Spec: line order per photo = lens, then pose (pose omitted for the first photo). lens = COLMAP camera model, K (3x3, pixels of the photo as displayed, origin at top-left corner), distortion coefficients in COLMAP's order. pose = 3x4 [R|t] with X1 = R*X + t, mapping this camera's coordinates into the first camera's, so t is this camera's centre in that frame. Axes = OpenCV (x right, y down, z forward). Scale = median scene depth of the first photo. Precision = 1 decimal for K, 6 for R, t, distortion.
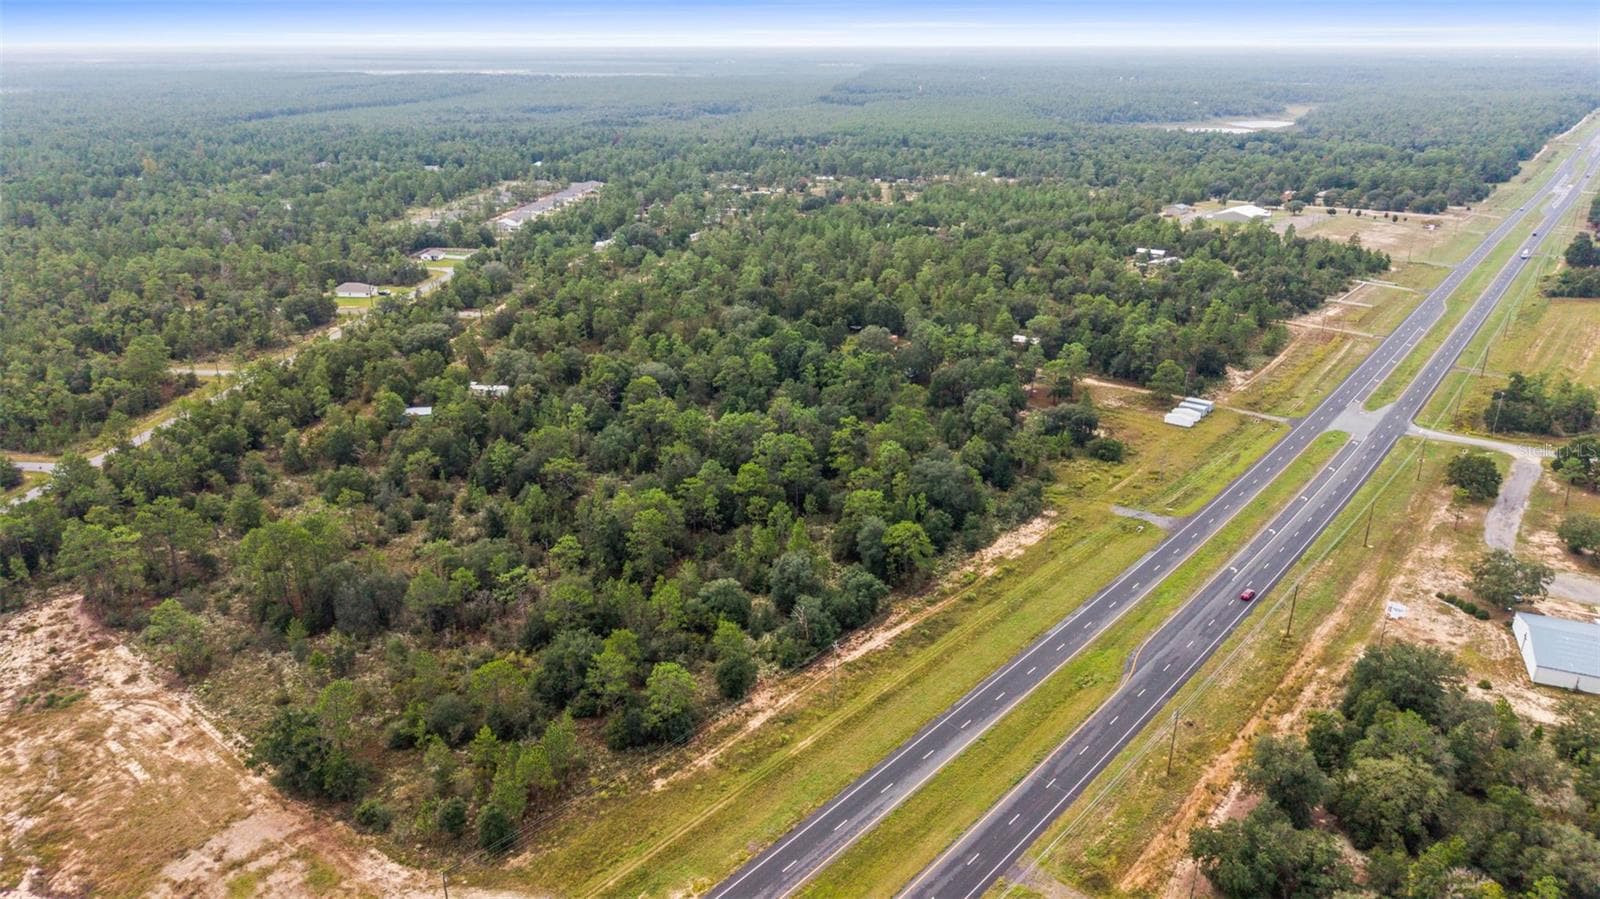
lens RADIAL K [[1072.9, 0, 799.1], [0, 1072.9, 441.5], [0, 0, 1]] dist [0.032596, -0.035630]
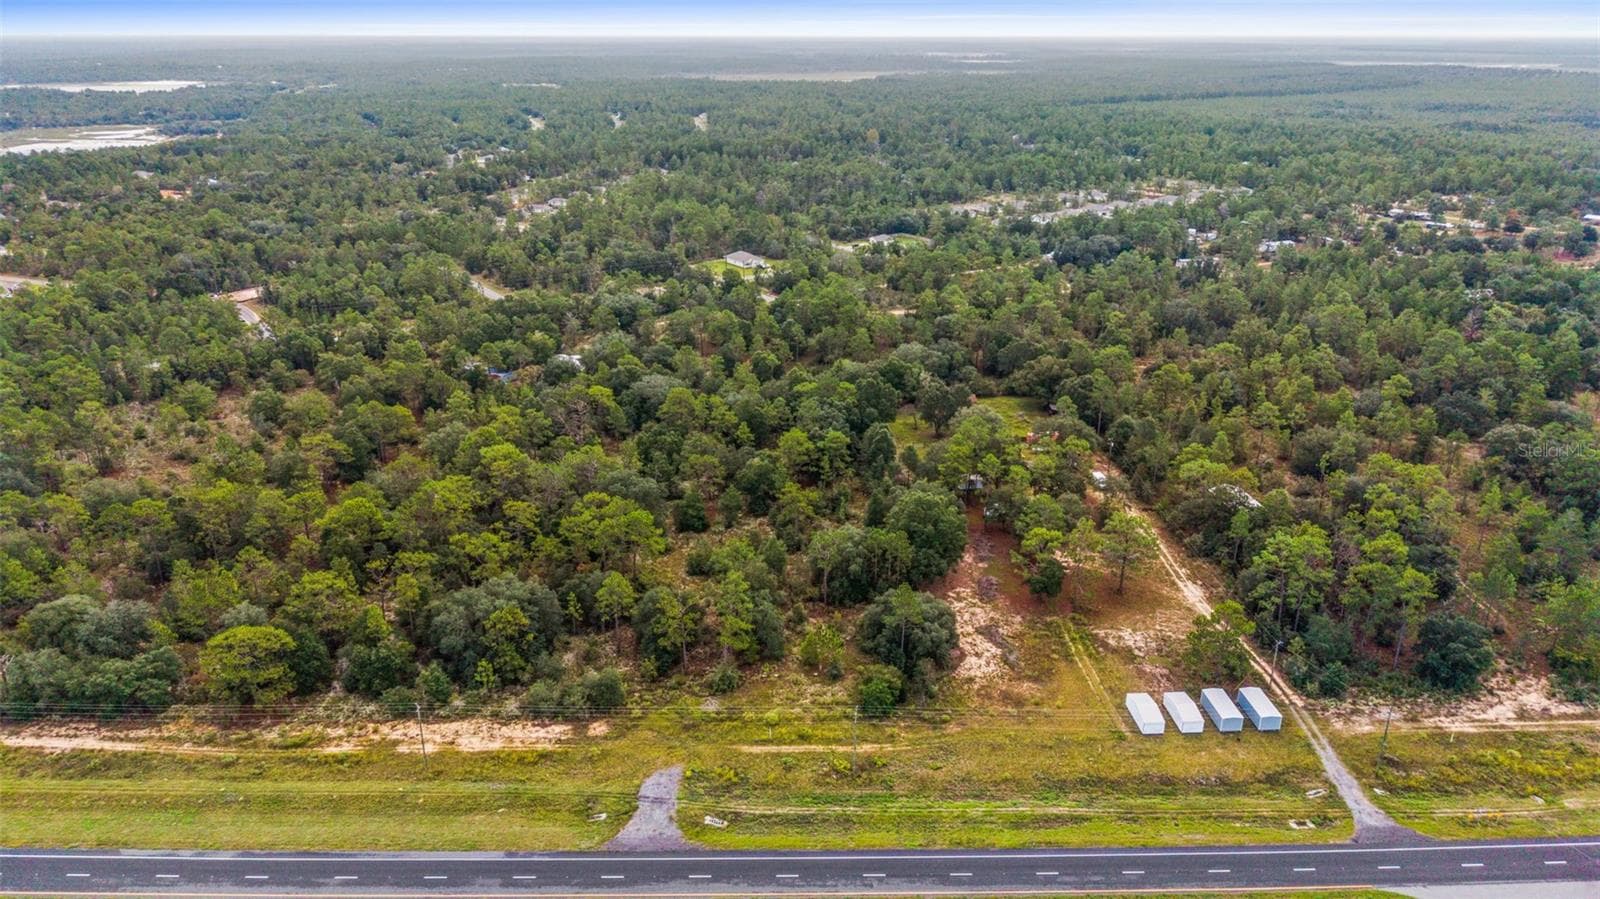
lens RADIAL K [[1072.9, 0, 805.1], [0, 1072.9, 447.8], [0, 0, 1]] dist [0.032596, -0.035630]
pose [[0.649369, 0.273722, -0.709504, 0.812647], [-0.265499, 0.955872, 0.125773, -0.229551], [0.712622, 0.106699, 0.693386, 0.720410]]
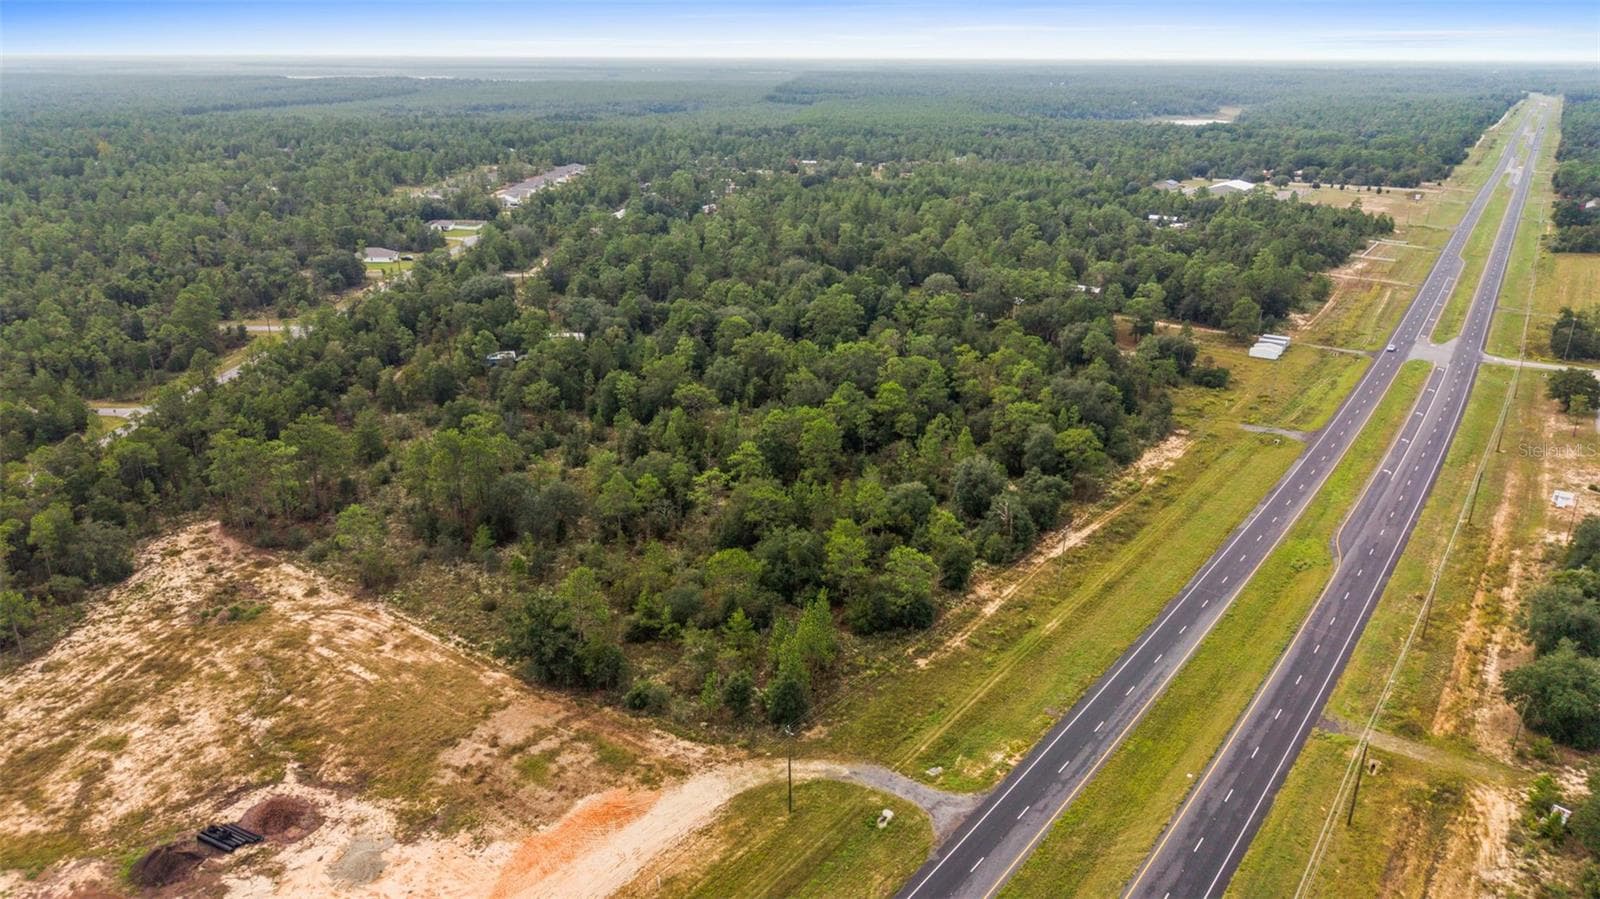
lens RADIAL K [[1072.9, 0, 798.2], [0, 1072.9, 451.0], [0, 0, 1]] dist [0.032596, -0.035630]
pose [[0.997471, -0.021392, 0.067773, -0.214400], [0.021578, 0.999765, -0.002013, 0.089857], [-0.067714, 0.003470, 0.997699, 0.031771]]
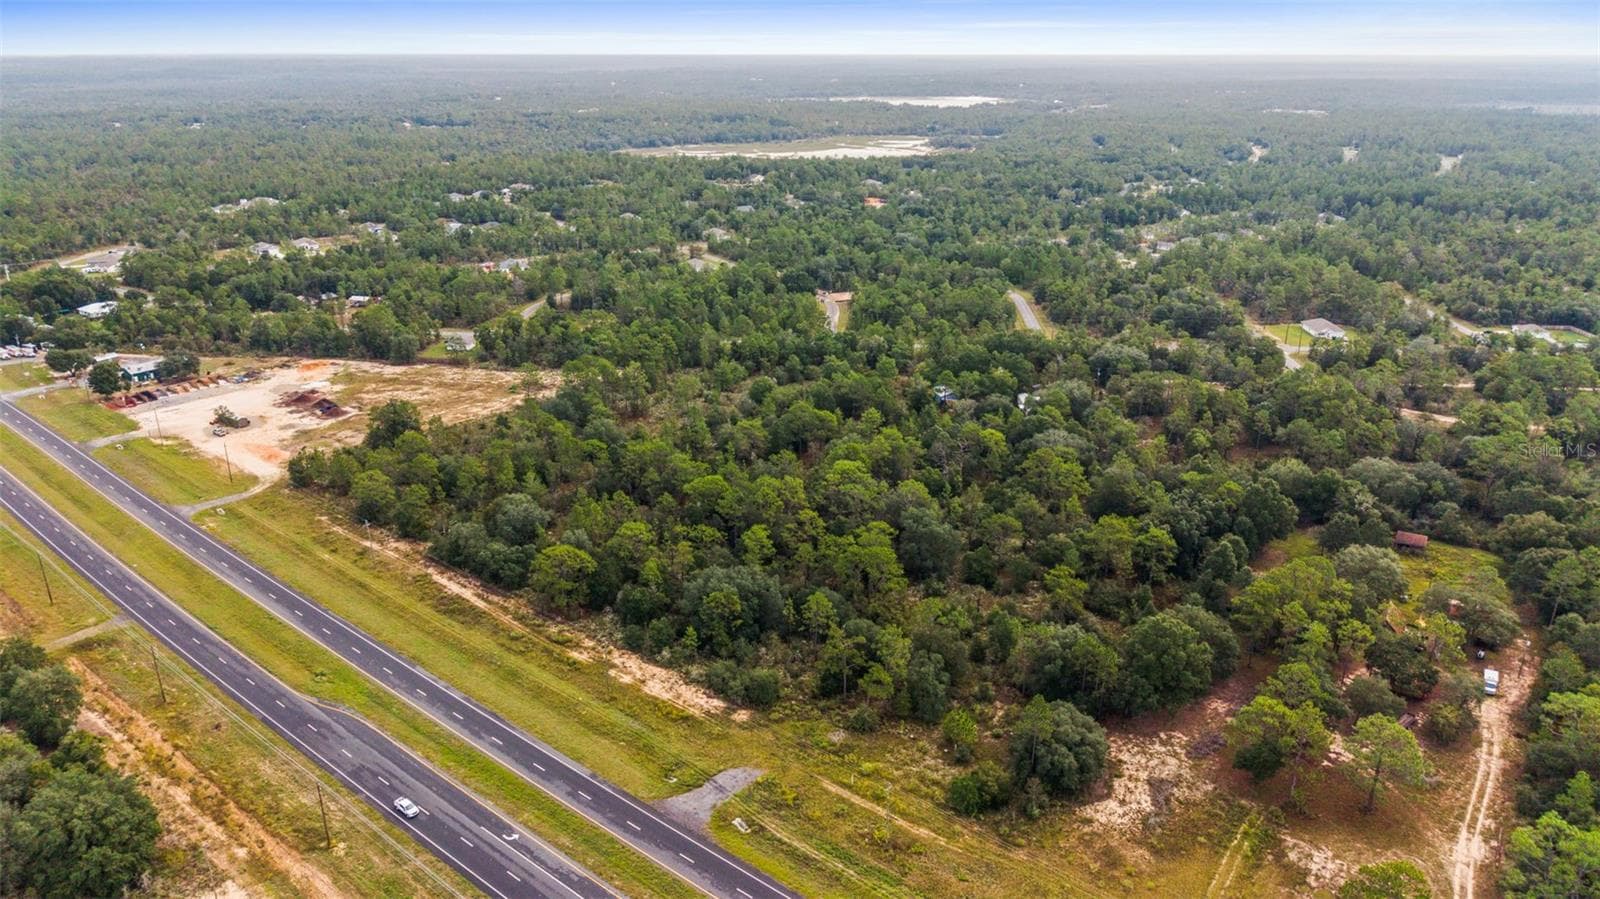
lens RADIAL K [[1072.9, 0, 805.1], [0, 1072.9, 447.6], [0, 0, 1]] dist [0.032596, -0.035630]
pose [[0.024576, 0.346905, -0.937578, 0.967354], [-0.351826, 0.880863, 0.316698, -0.382991], [0.935743, 0.322081, 0.143699, 1.000145]]
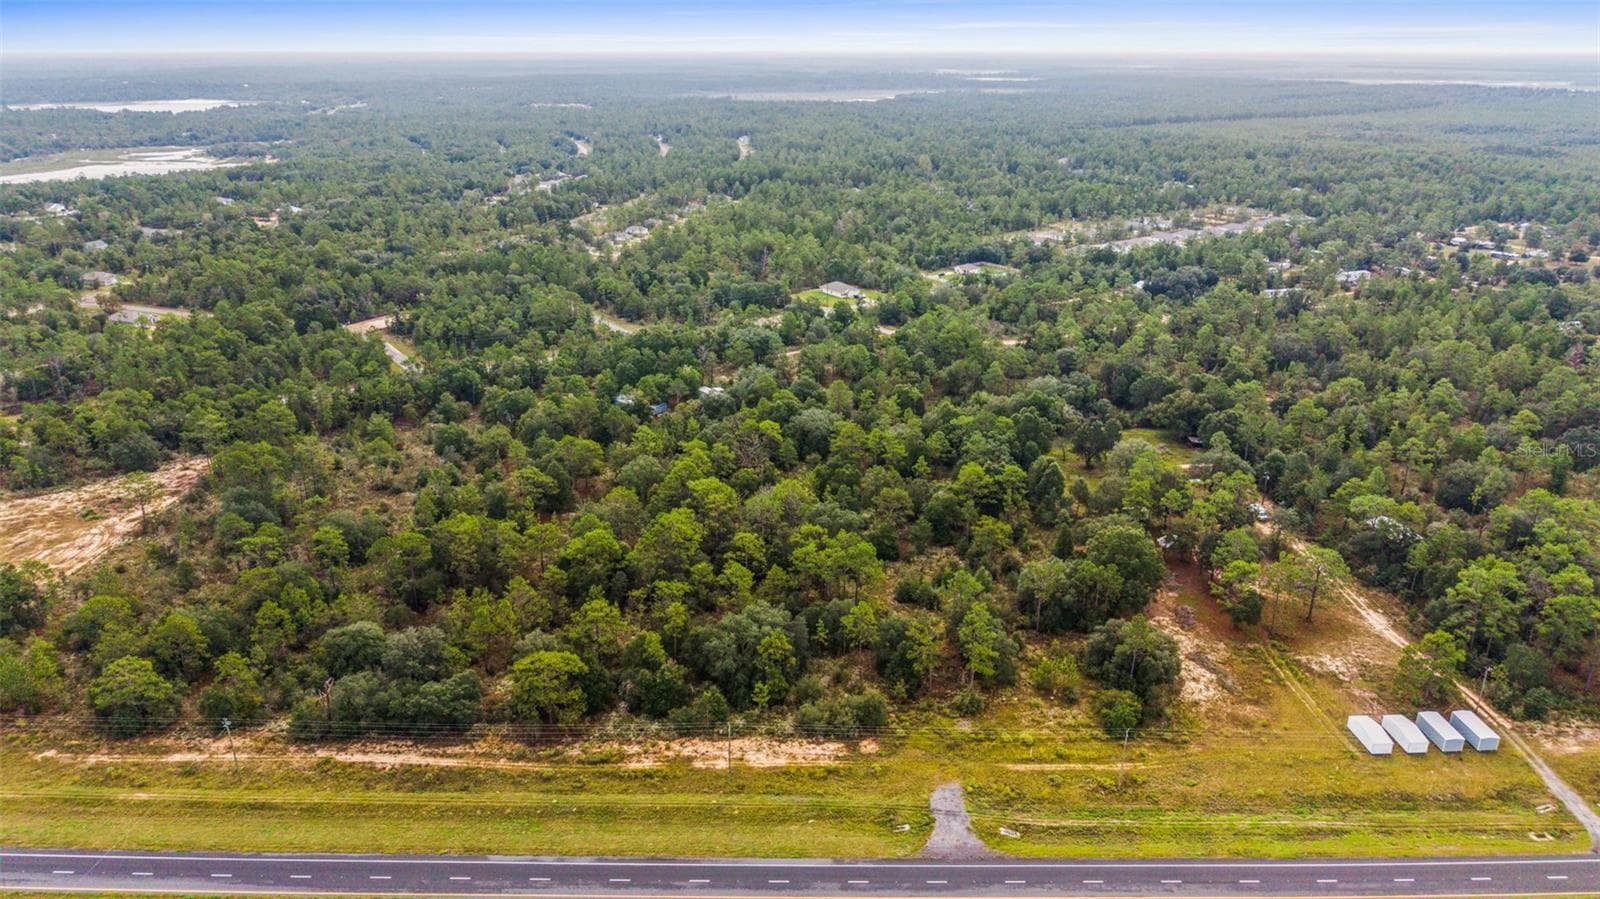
lens RADIAL K [[1072.9, 0, 804.4], [0, 1072.9, 447.1], [0, 0, 1]] dist [0.032596, -0.035630]
pose [[0.646146, 0.265210, -0.715652, 0.737497], [-0.266278, 0.957099, 0.114270, -0.209556], [0.715256, 0.116728, 0.689046, 0.541342]]
